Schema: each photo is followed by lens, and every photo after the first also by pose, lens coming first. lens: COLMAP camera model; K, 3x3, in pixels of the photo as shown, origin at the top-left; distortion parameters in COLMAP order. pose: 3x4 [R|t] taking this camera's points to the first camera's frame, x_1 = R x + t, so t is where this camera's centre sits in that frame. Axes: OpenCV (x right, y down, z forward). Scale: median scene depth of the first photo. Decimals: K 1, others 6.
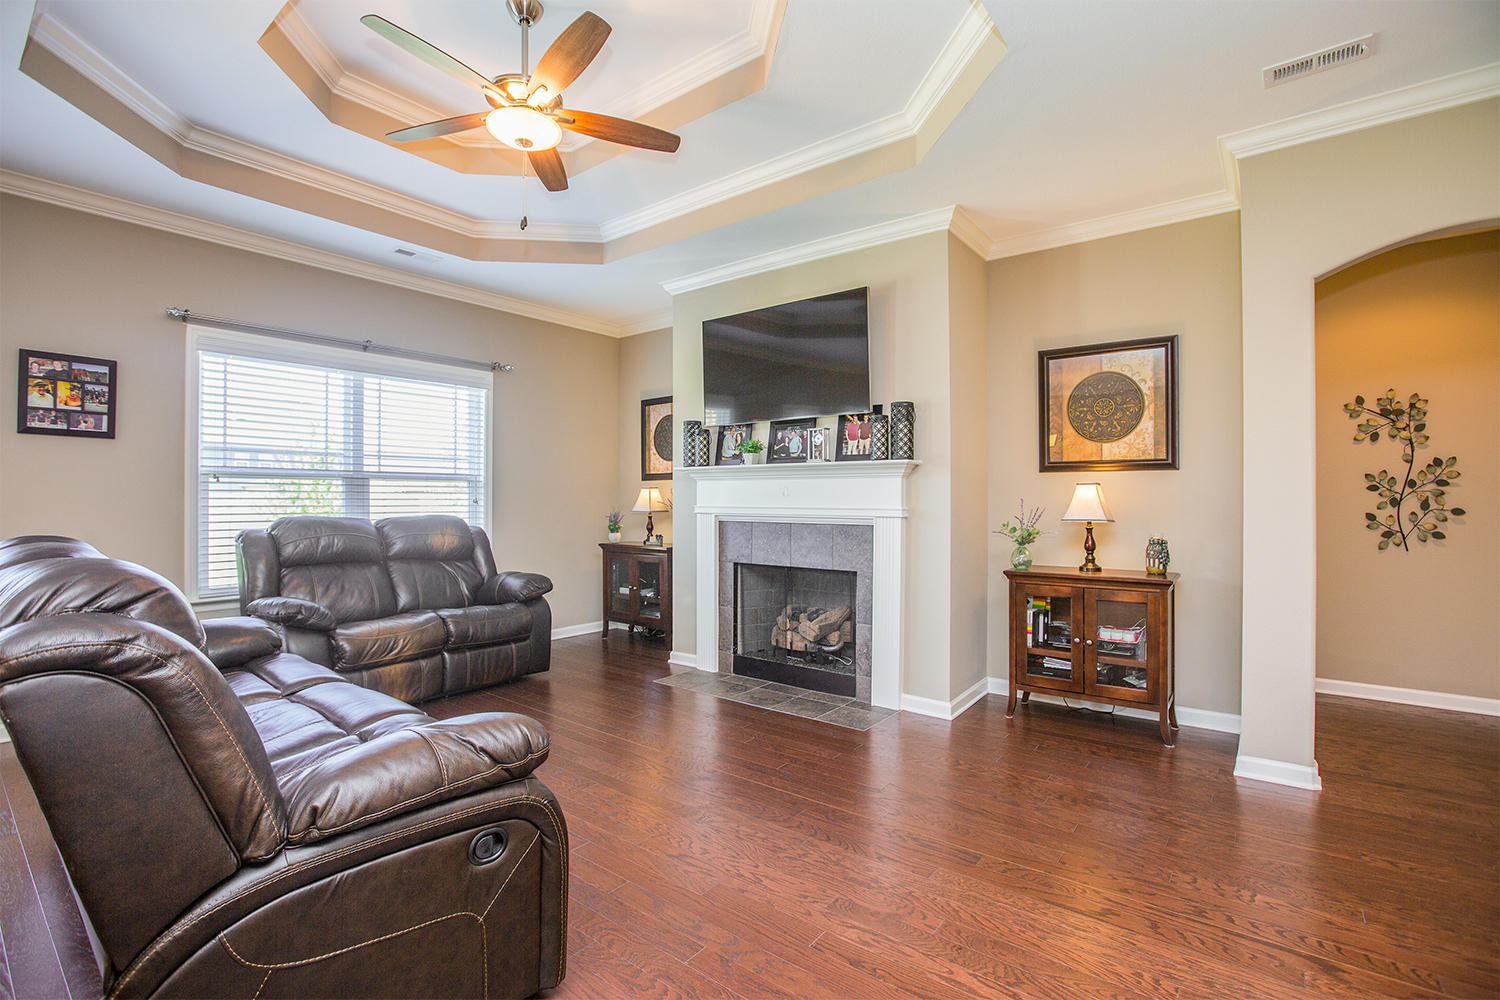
lens RADIAL K [[691.6, 0, 742.4], [0, 691.6, 499.1], [0, 0, 1]] dist [-0.005429, 0.001945]
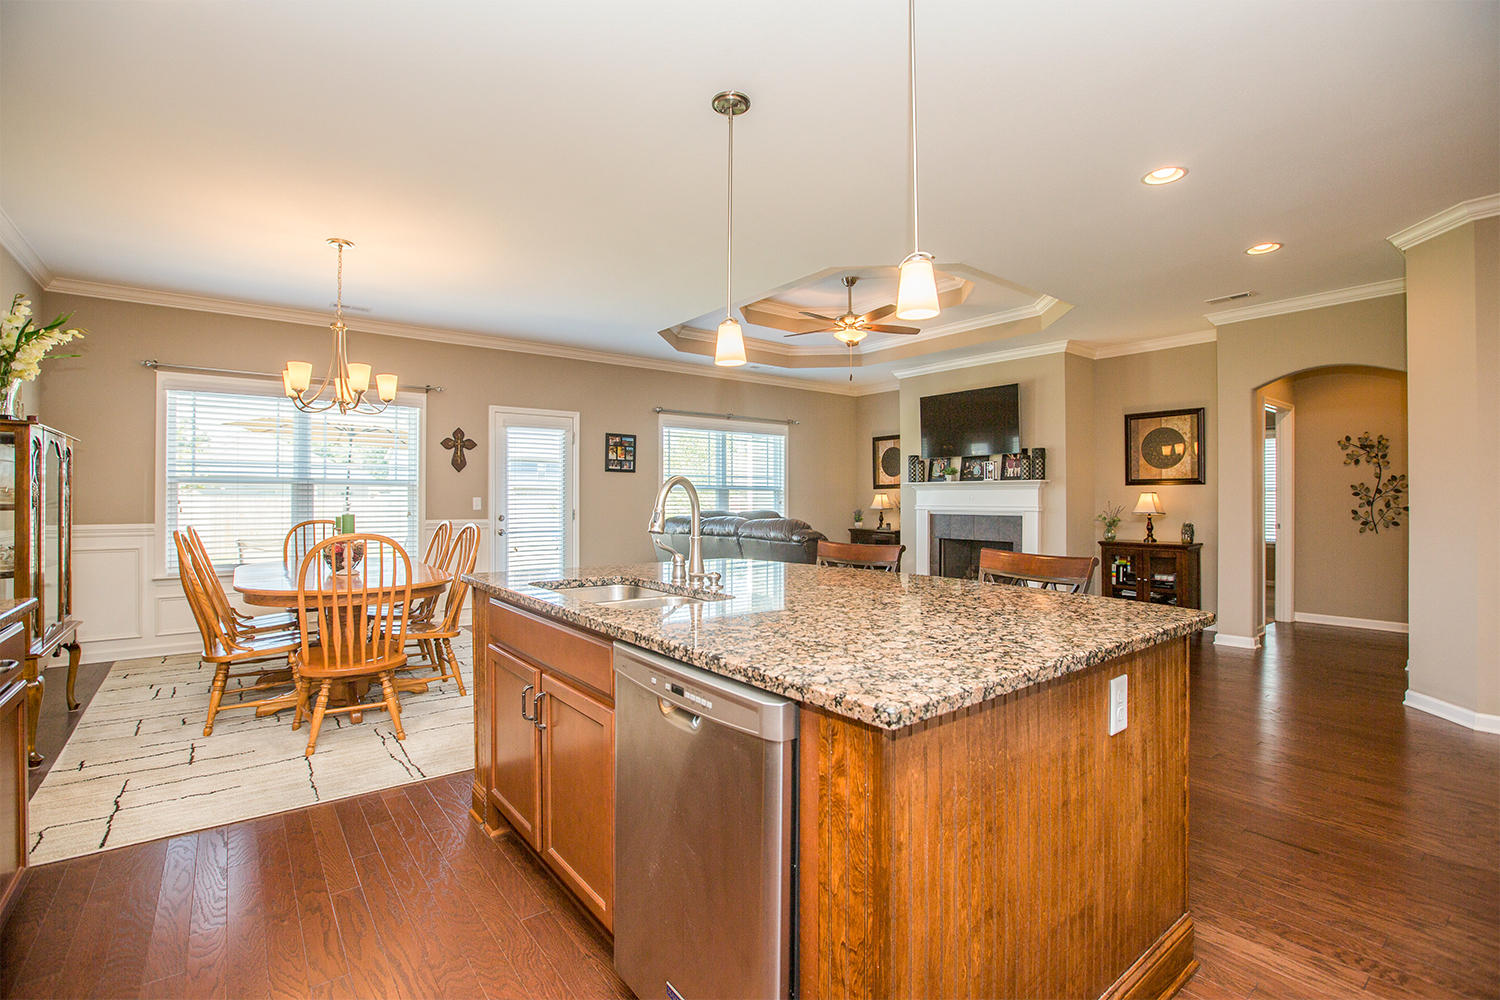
lens RADIAL K [[691.6, 0, 762.9], [0, 691.6, 501.1], [0, 0, 1]] dist [-0.005429, 0.001945]
pose [[0.975751, -0.000864, -0.218883, -0.073498], [0.001526, 0.999995, 0.002857, -0.006539], [0.218880, -0.003121, 0.975747, -0.879570]]
